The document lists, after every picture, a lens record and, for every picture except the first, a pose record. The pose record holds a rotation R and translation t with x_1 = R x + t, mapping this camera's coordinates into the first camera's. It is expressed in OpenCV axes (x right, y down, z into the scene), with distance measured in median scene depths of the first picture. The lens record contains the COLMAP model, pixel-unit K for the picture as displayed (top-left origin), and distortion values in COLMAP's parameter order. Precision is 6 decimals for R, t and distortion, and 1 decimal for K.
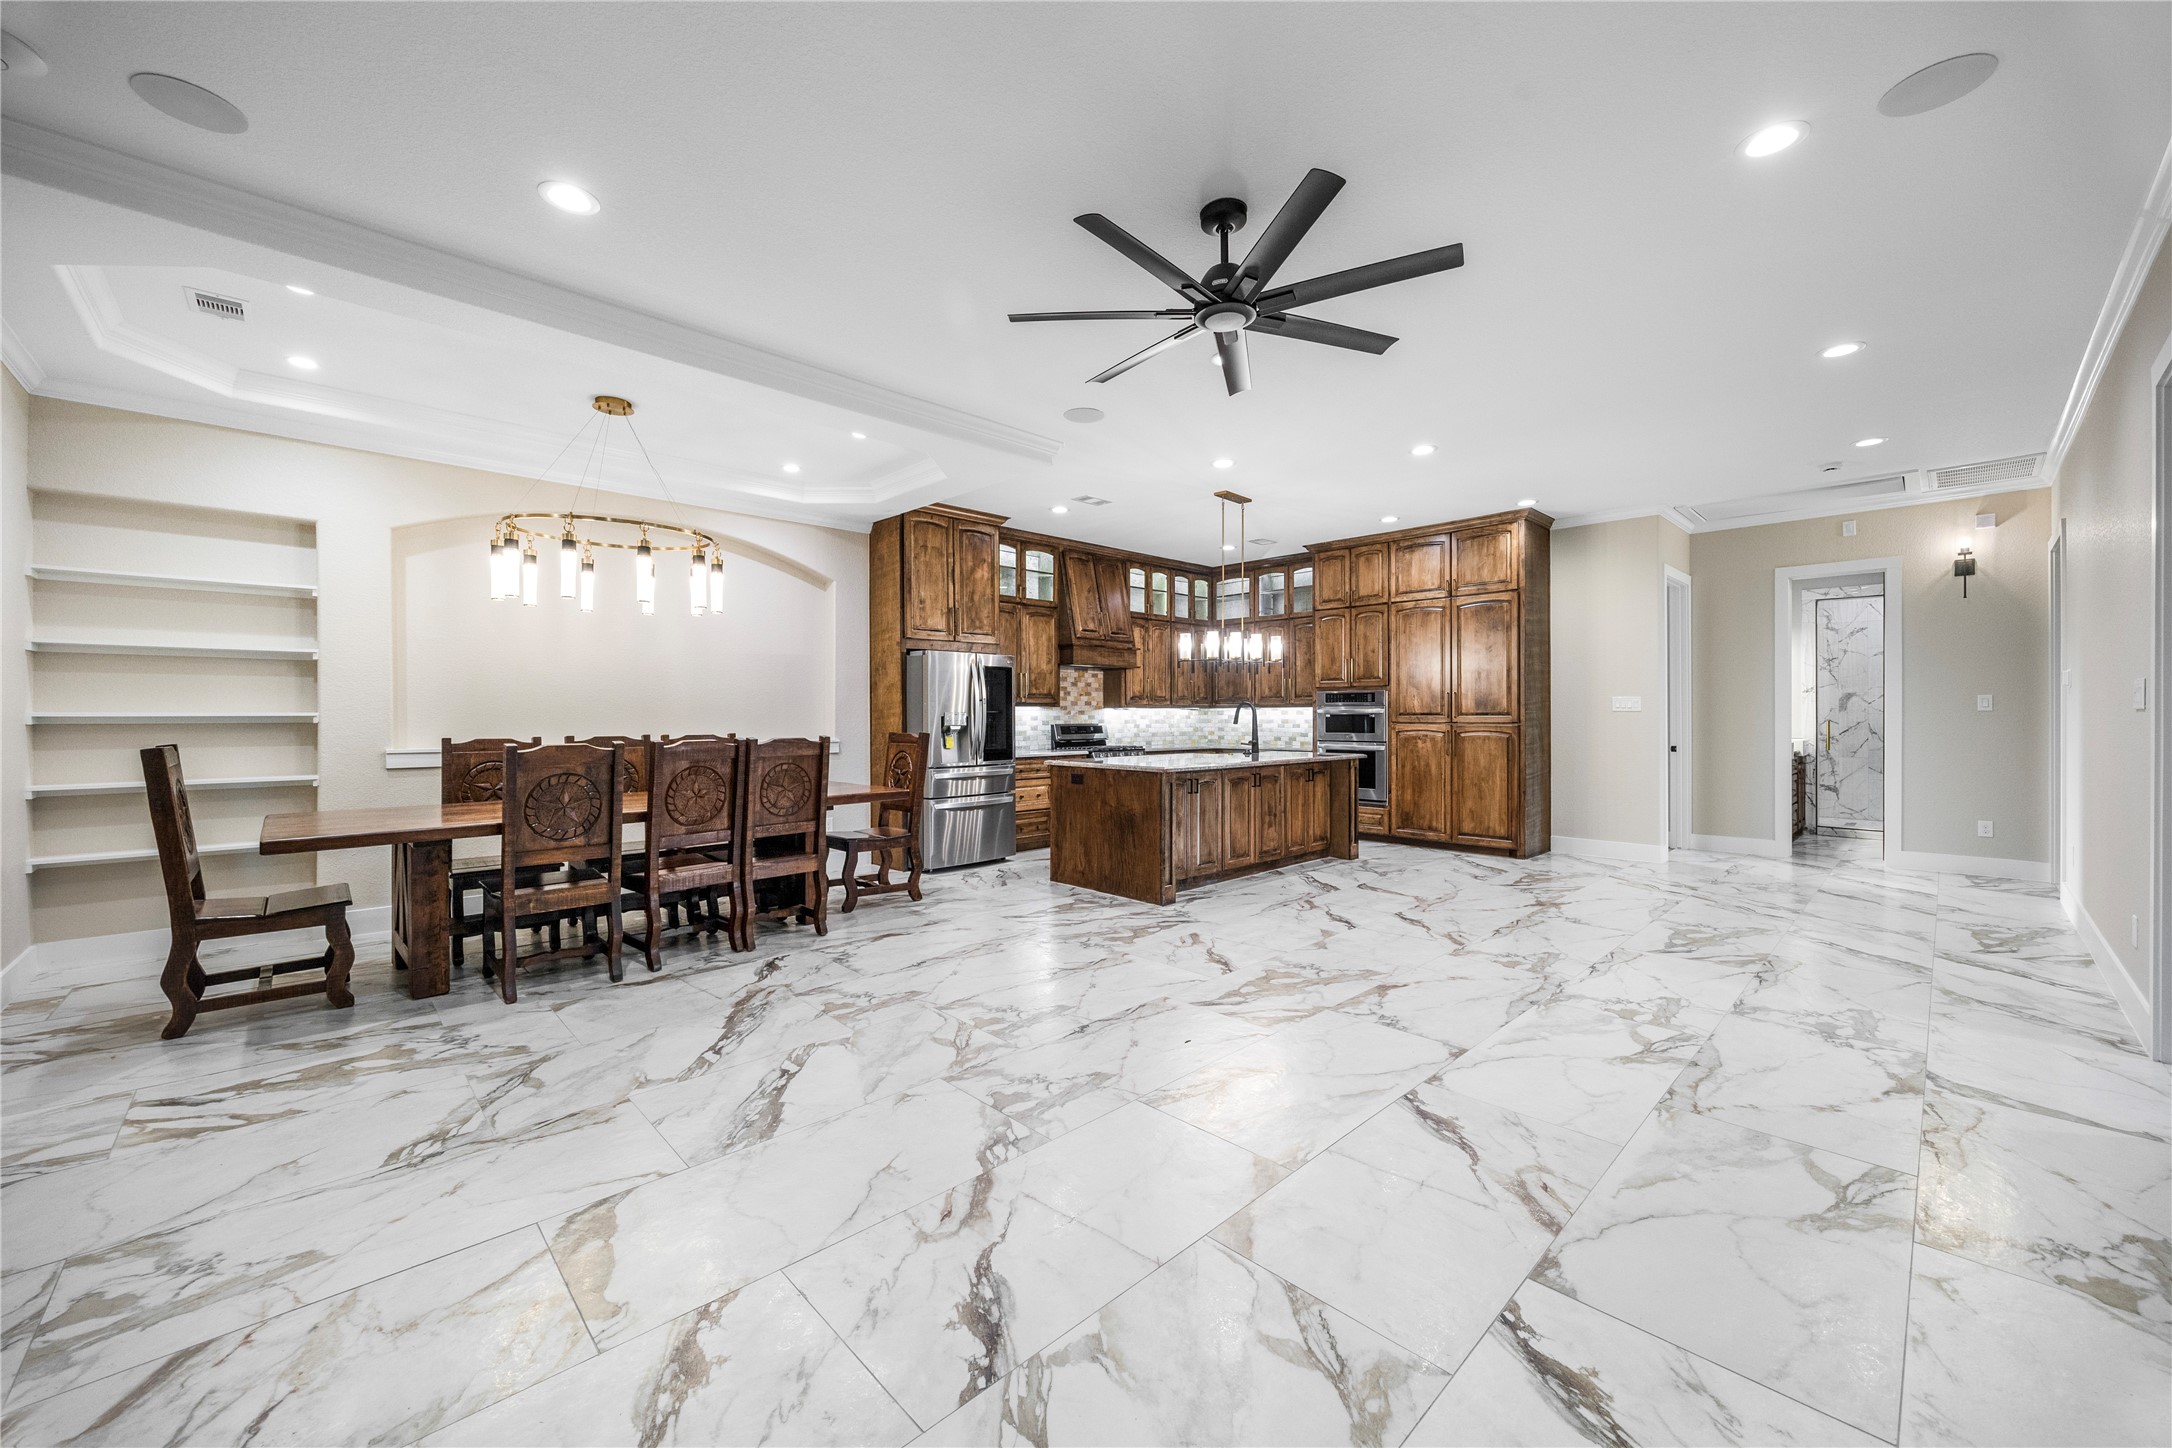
lens RADIAL K [[827.5, 0, 1090.1], [0, 827.5, 734.5], [0, 0, 1]] dist [-0.000801, 0.000227]
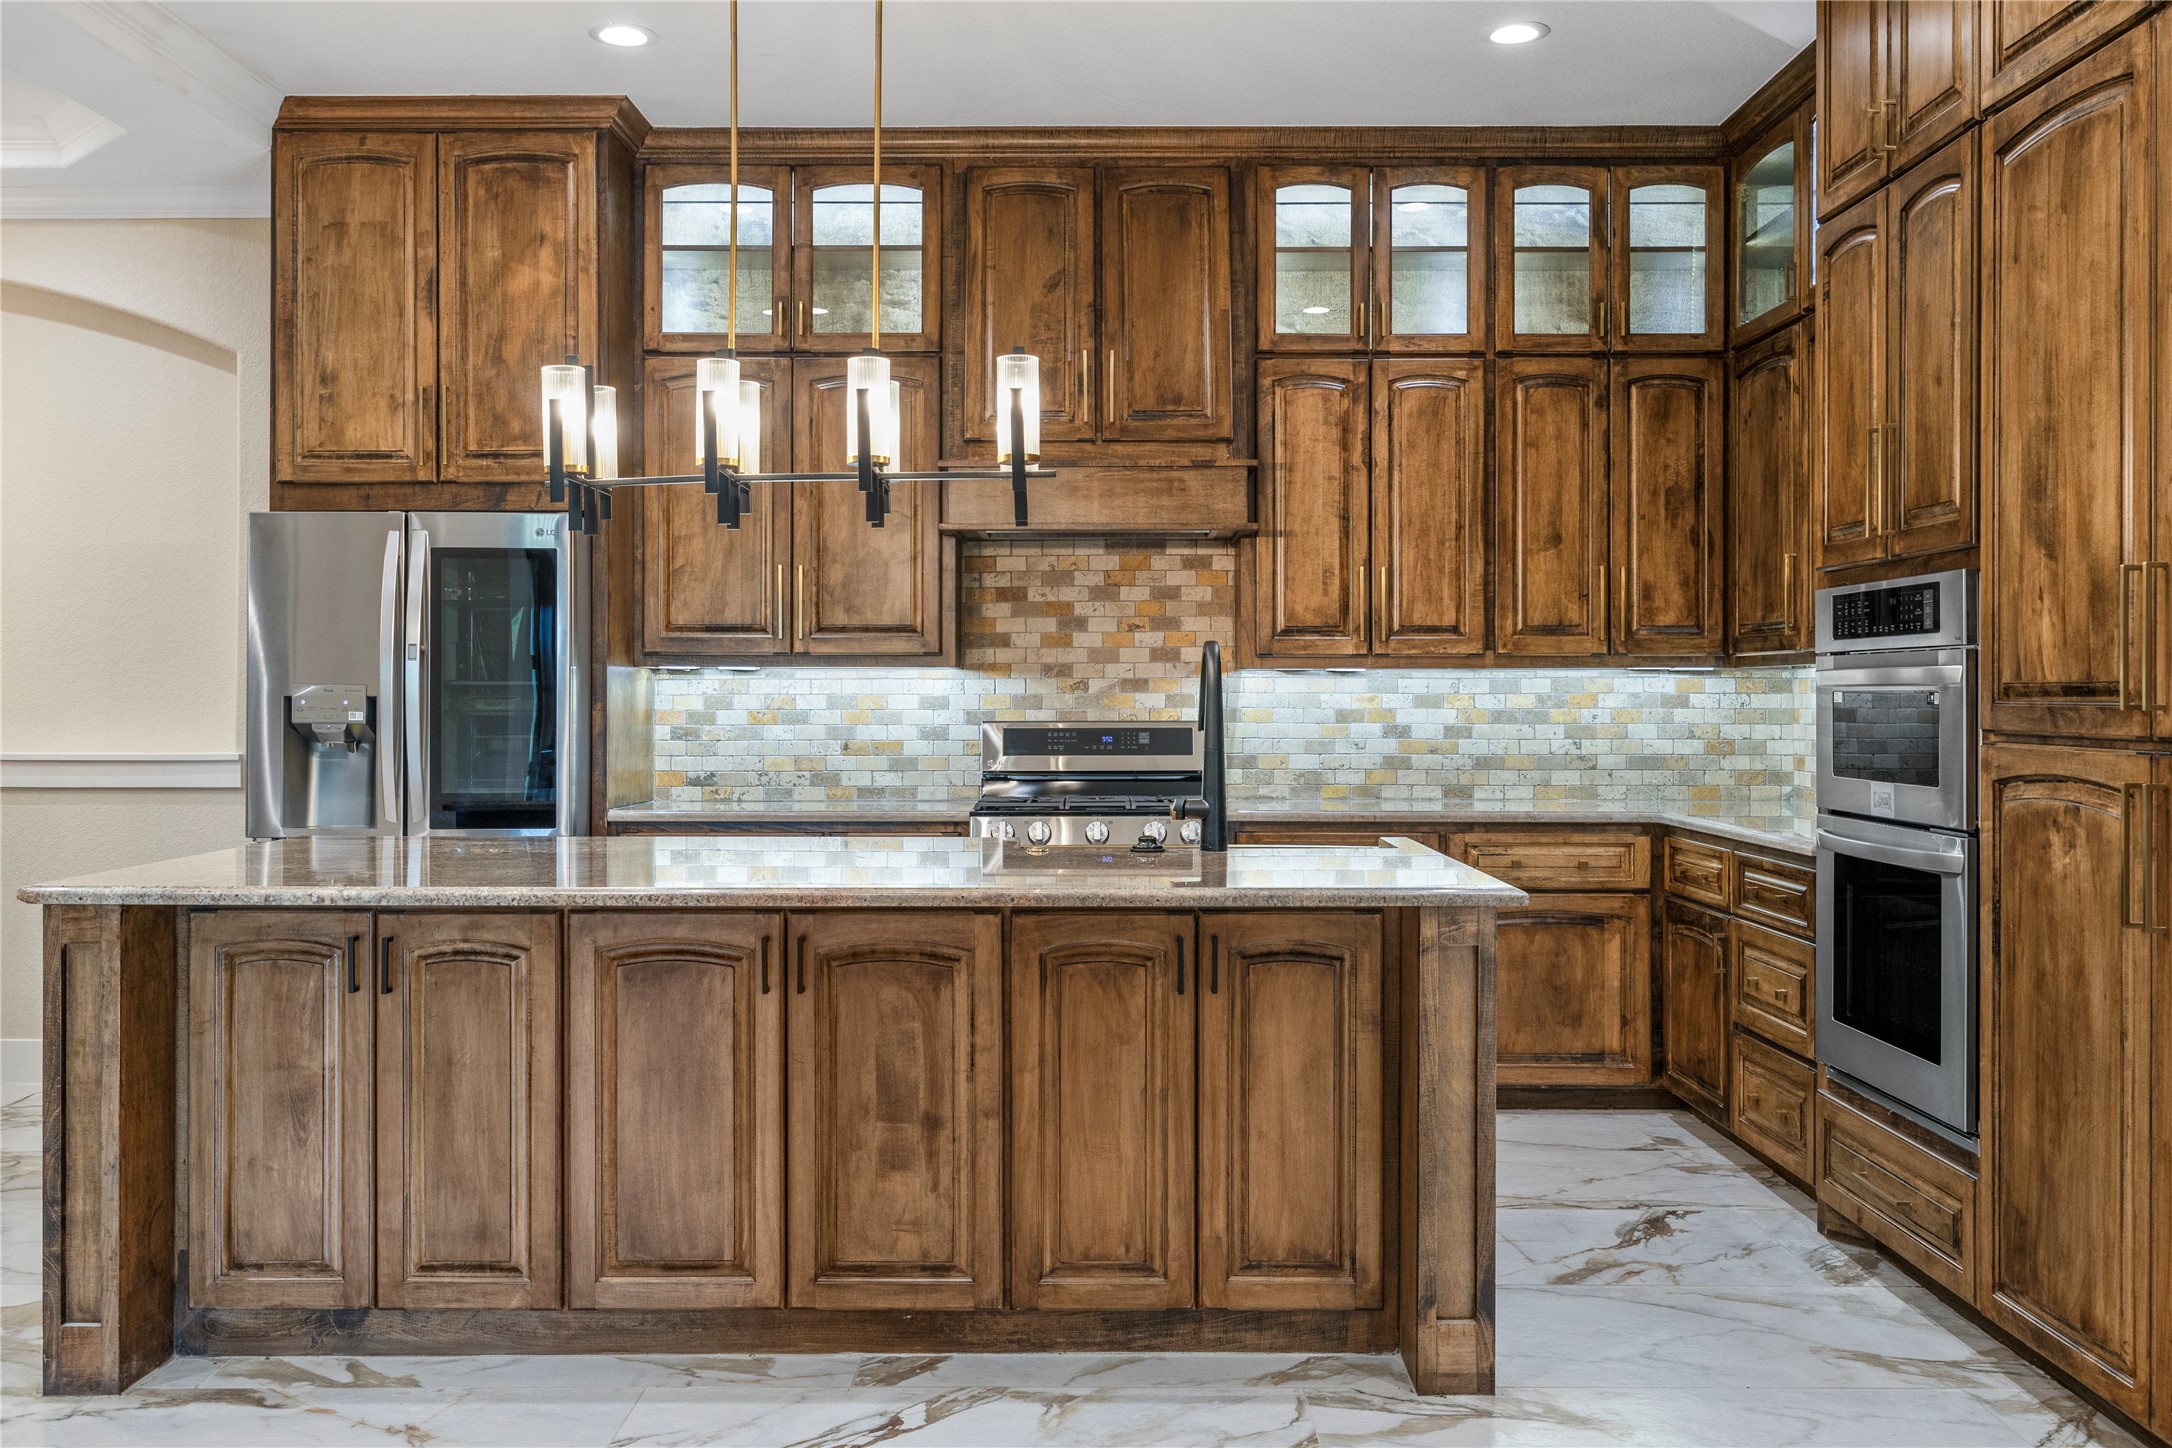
lens RADIAL K [[1985.7, 0, 1090.2], [0, 1985.7, 702.1], [0, 0, 1]] dist [0.007858, 0.000000]
pose [[0.732233, 0.004795, -0.681037, 0.475516], [-0.016093, 0.999818, -0.010263, -0.012537], [0.680864, 0.018475, 0.732177, 0.451124]]
